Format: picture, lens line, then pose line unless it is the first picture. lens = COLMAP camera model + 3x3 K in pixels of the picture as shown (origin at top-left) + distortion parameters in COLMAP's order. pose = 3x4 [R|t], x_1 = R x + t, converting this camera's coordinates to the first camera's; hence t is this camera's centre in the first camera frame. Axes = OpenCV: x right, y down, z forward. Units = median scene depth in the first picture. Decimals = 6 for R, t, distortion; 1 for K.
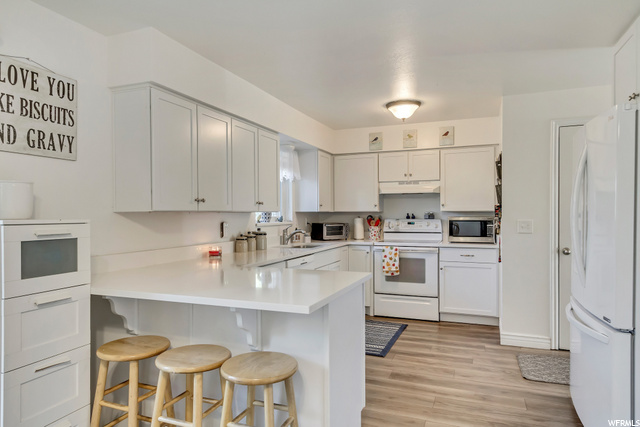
lens RADIAL K [[405.5, 0, 319.5], [0, 405.5, 216.7], [0, 0, 1]] dist [0.009174, 0.001833]
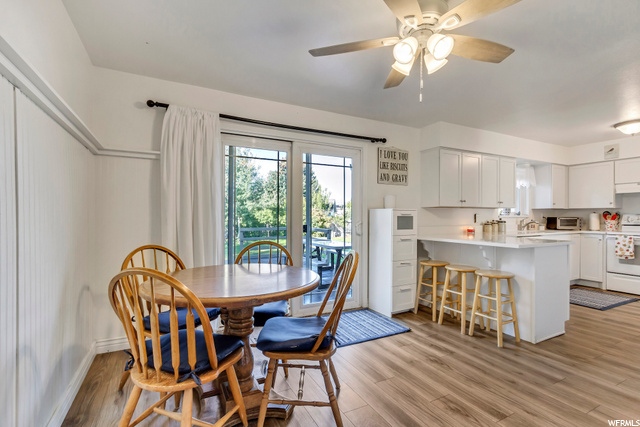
lens RADIAL K [[294.8, 0, 315.1], [0, 294.8, 217.1], [0, 0, 1]] dist [-0.000141, -0.001504]
pose [[0.745219, 0.007832, -0.666774, 0.082106], [-0.008484, 0.999961, 0.002264, 0.027406], [0.666766, 0.003970, 0.745257, -0.360731]]
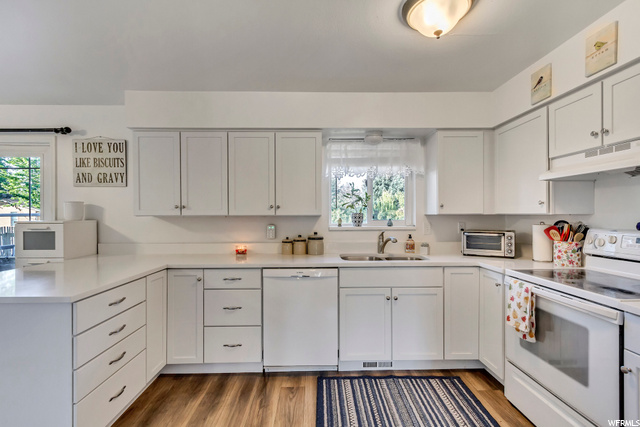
lens RADIAL K [[305.1, 0, 320.8], [0, 305.1, 215.0], [0, 0, 1]] dist [0.015026, -0.000453]
pose [[0.378584, -0.000224, -0.925567, 0.521720], [-0.006038, 0.999978, -0.002712, -0.010962], [0.925547, 0.006615, 0.378574, 0.727204]]
